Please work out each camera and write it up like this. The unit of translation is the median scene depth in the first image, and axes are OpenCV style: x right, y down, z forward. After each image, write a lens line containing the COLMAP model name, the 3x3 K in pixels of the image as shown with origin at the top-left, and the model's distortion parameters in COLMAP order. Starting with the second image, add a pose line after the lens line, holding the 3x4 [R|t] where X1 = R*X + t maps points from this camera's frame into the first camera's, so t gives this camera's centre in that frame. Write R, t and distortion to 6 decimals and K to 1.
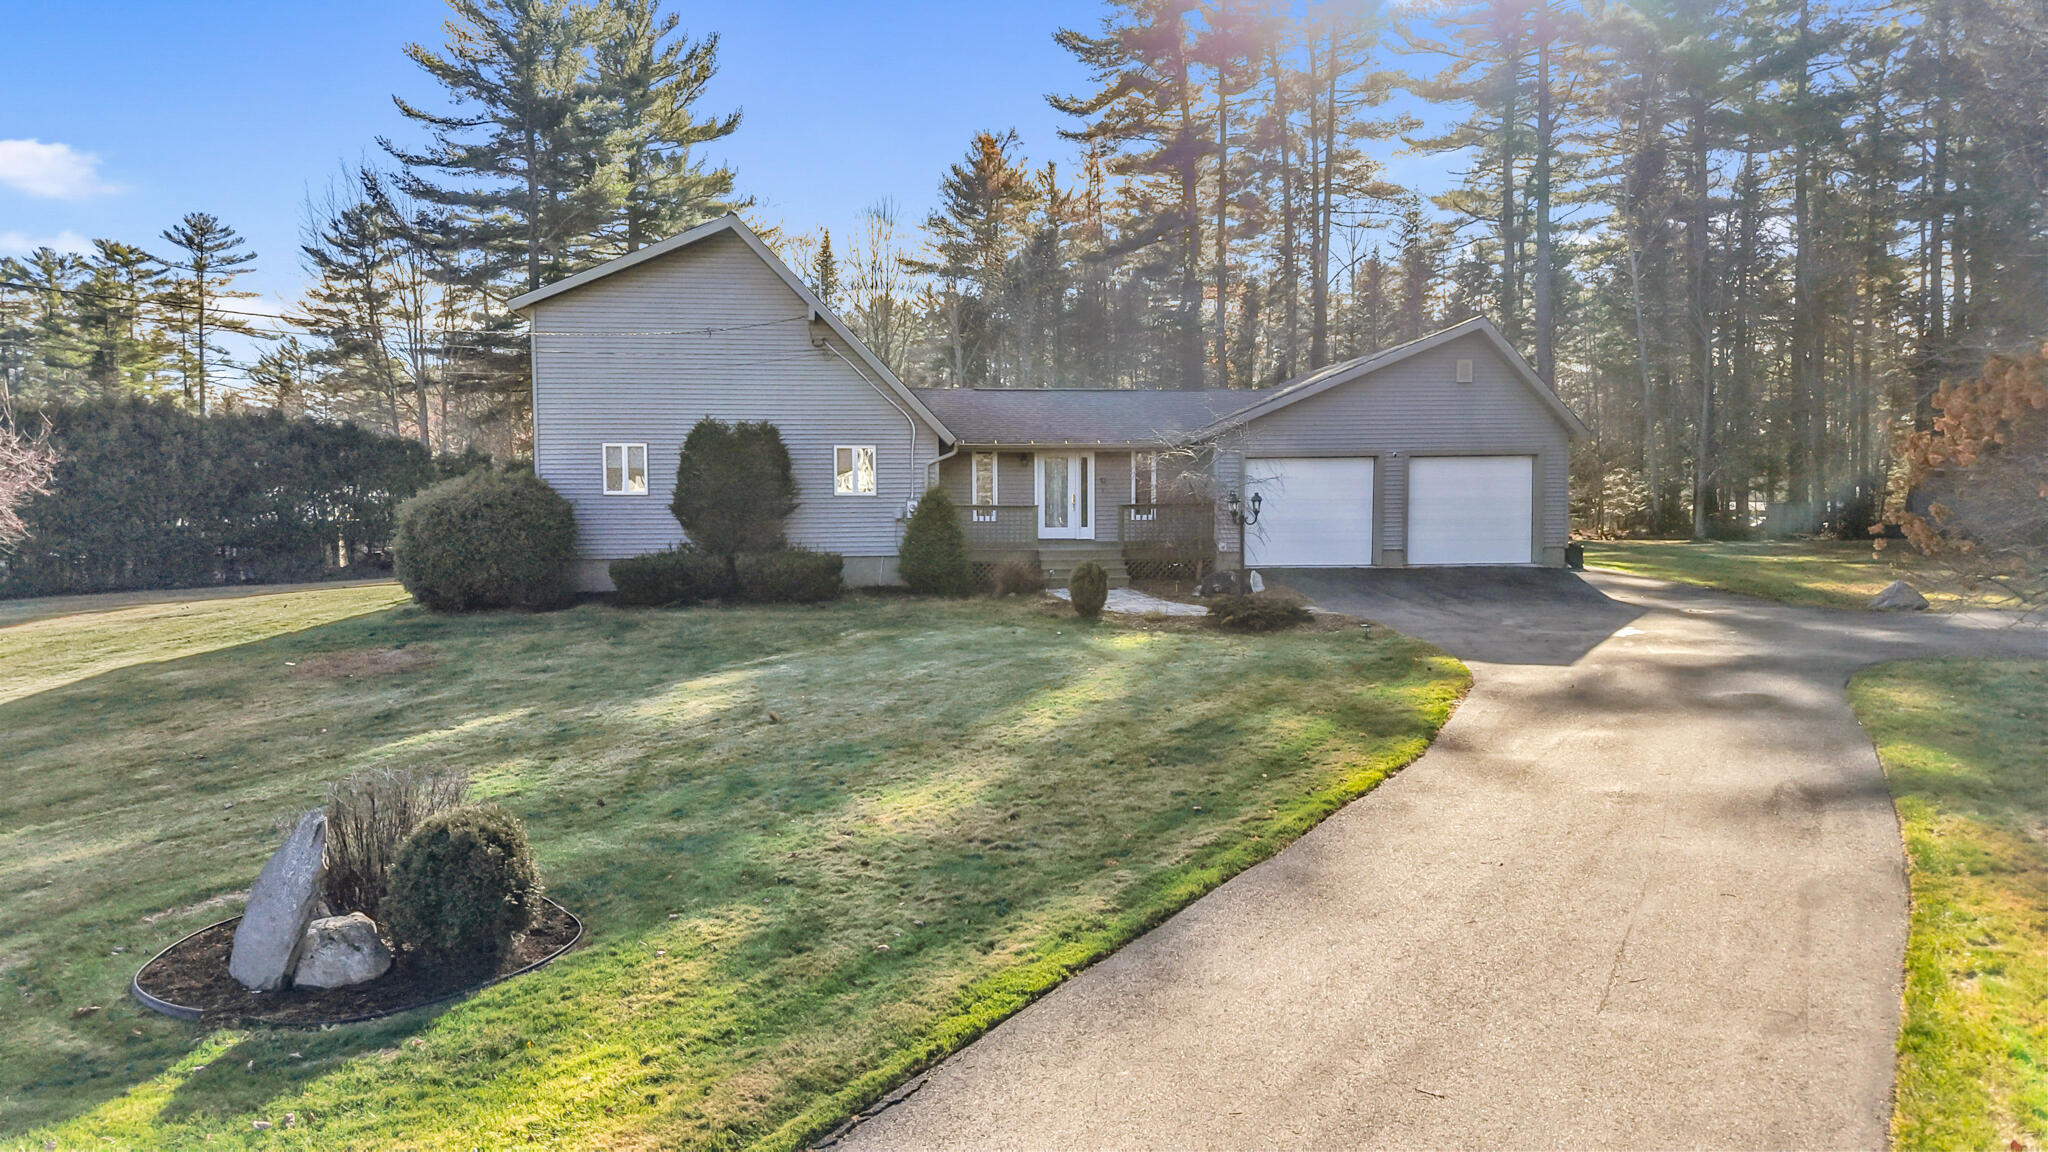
lens RADIAL K [[1374.6, 0, 1024.0], [0, 1374.6, 576.0], [0, 0, 1]] dist [0.035697, -0.040204]
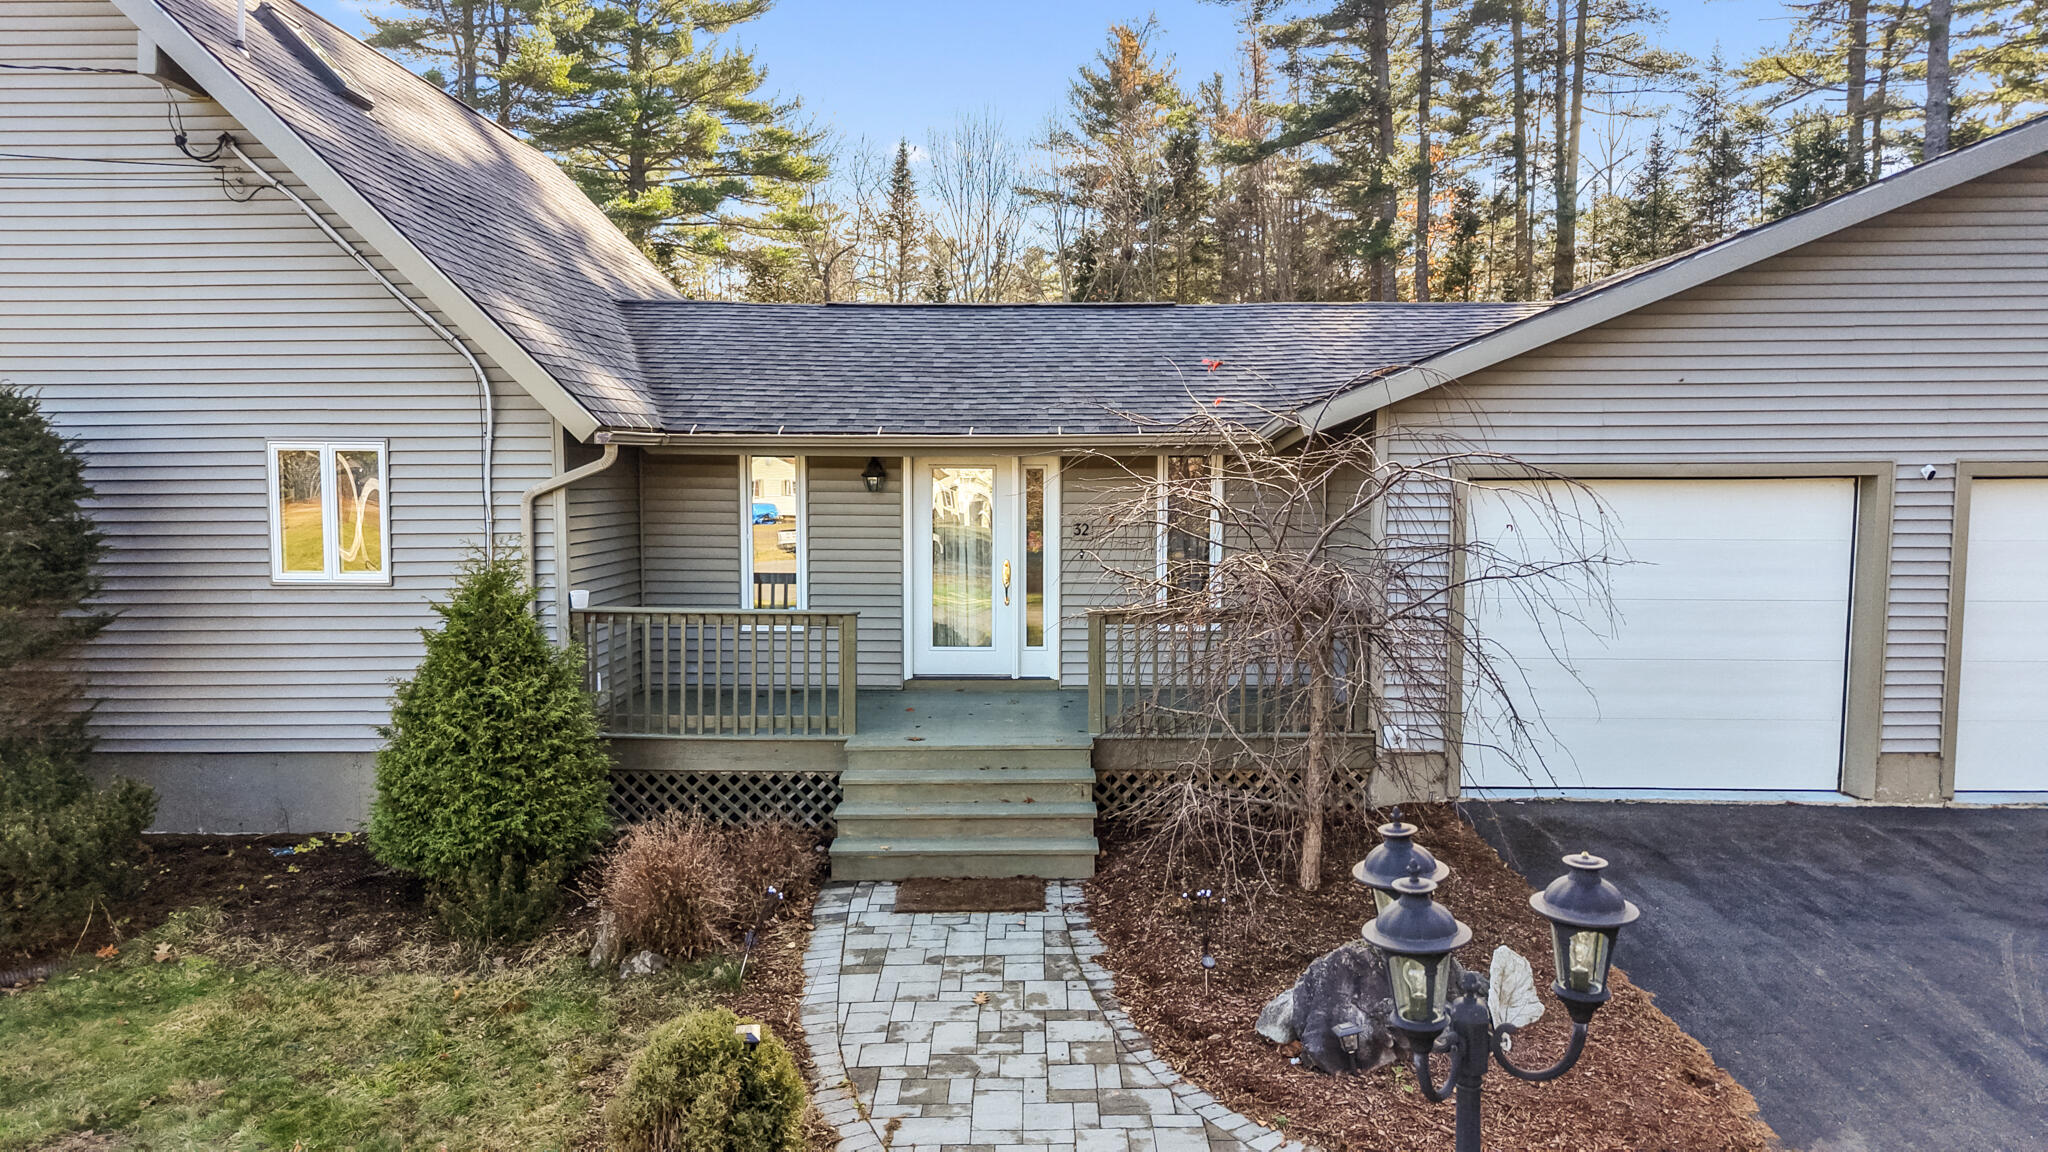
lens RADIAL K [[1374.6, 0, 1024.0], [0, 1374.6, 576.0], [0, 0, 1]] dist [0.035697, -0.040204]
pose [[0.990403, 0.015939, -0.137287, 0.040693], [-0.012759, 0.999630, 0.024010, -0.028041], [0.137619, -0.022028, 0.990240, 0.262760]]
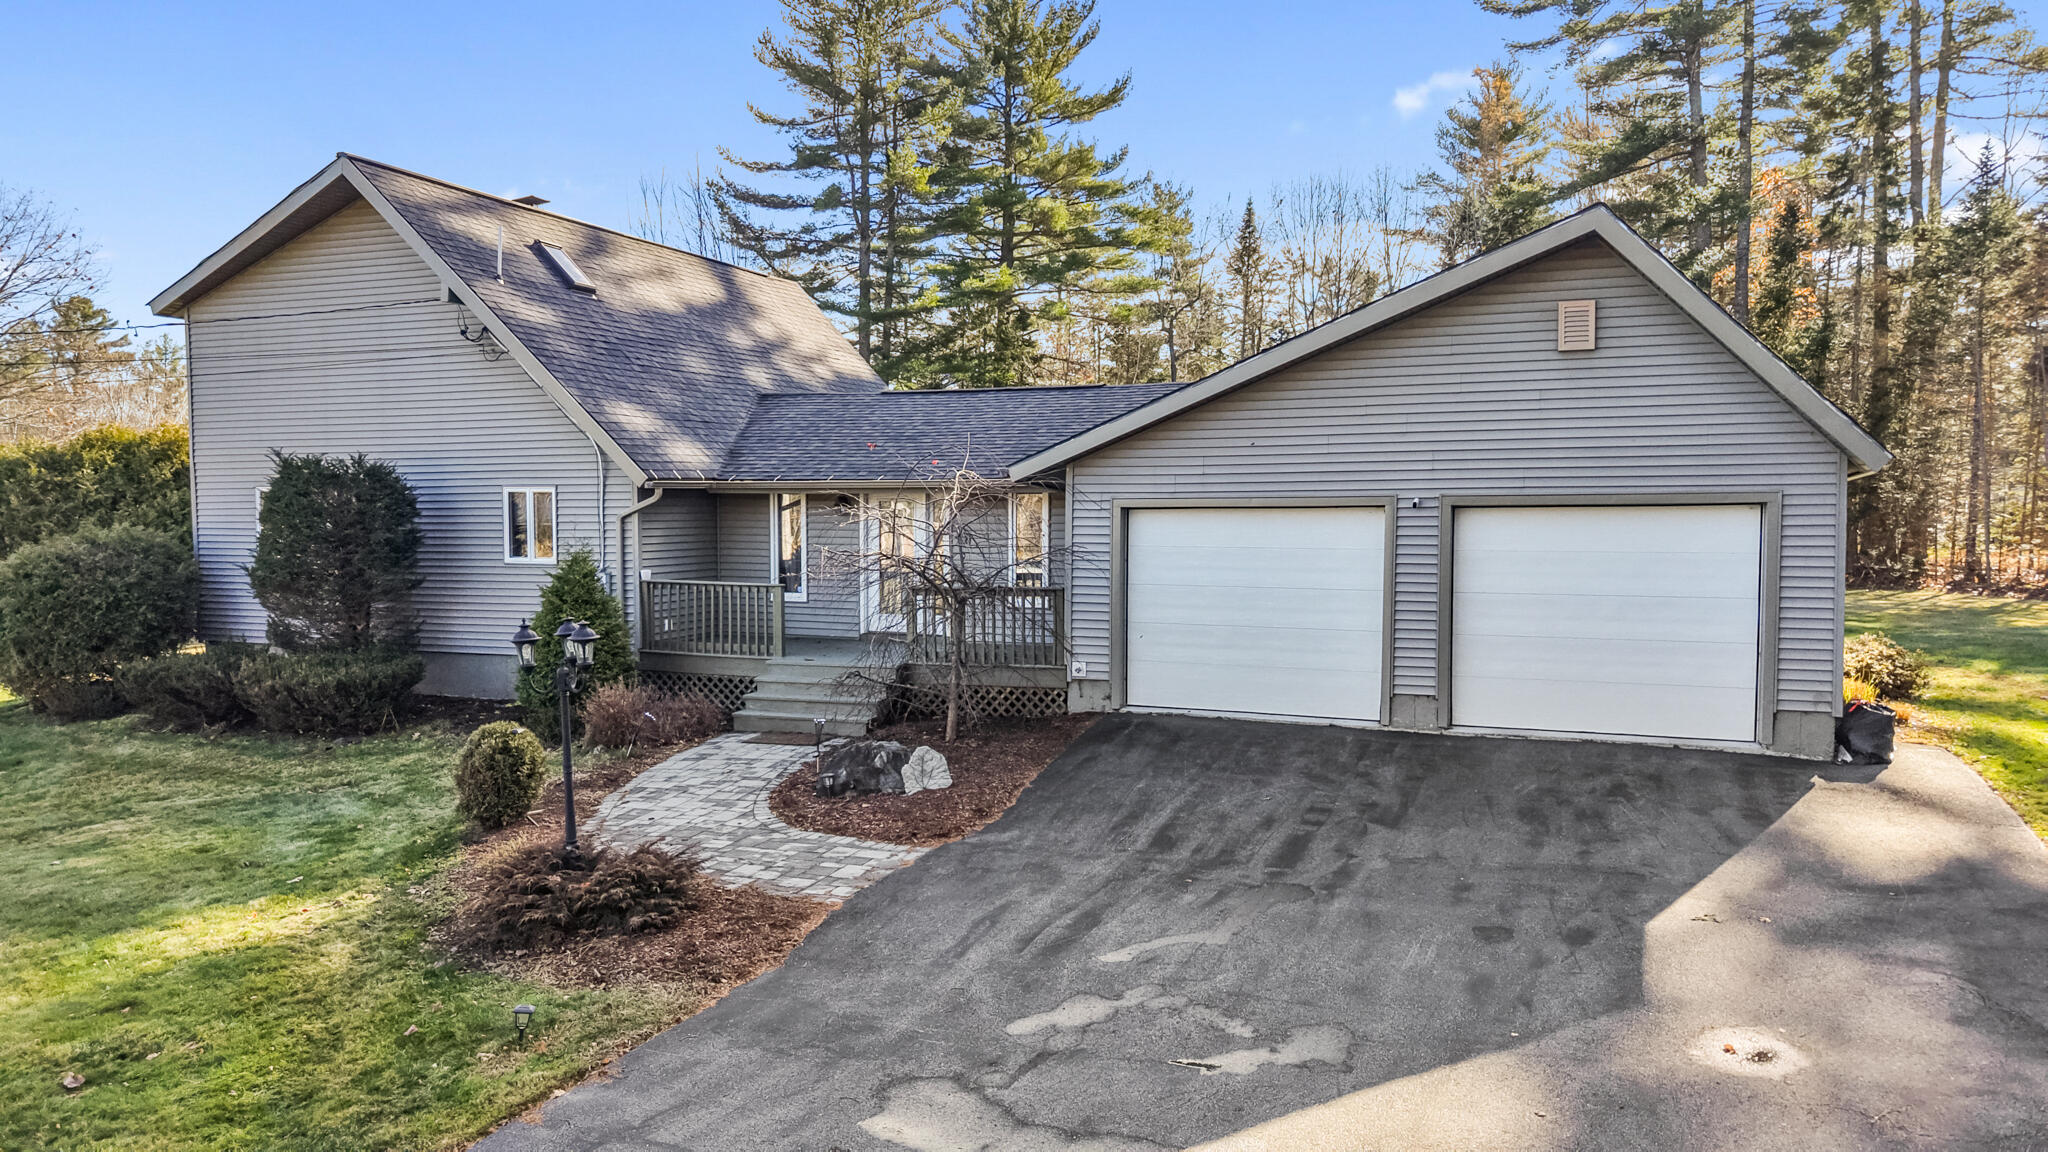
lens RADIAL K [[1374.6, 0, 1024.0], [0, 1374.6, 576.0], [0, 0, 1]] dist [0.035697, -0.040204]
pose [[0.885431, 0.029094, -0.463859, 0.154093], [-0.028369, 0.999561, 0.008542, -0.025587], [0.463904, 0.005596, 0.885868, 0.205693]]
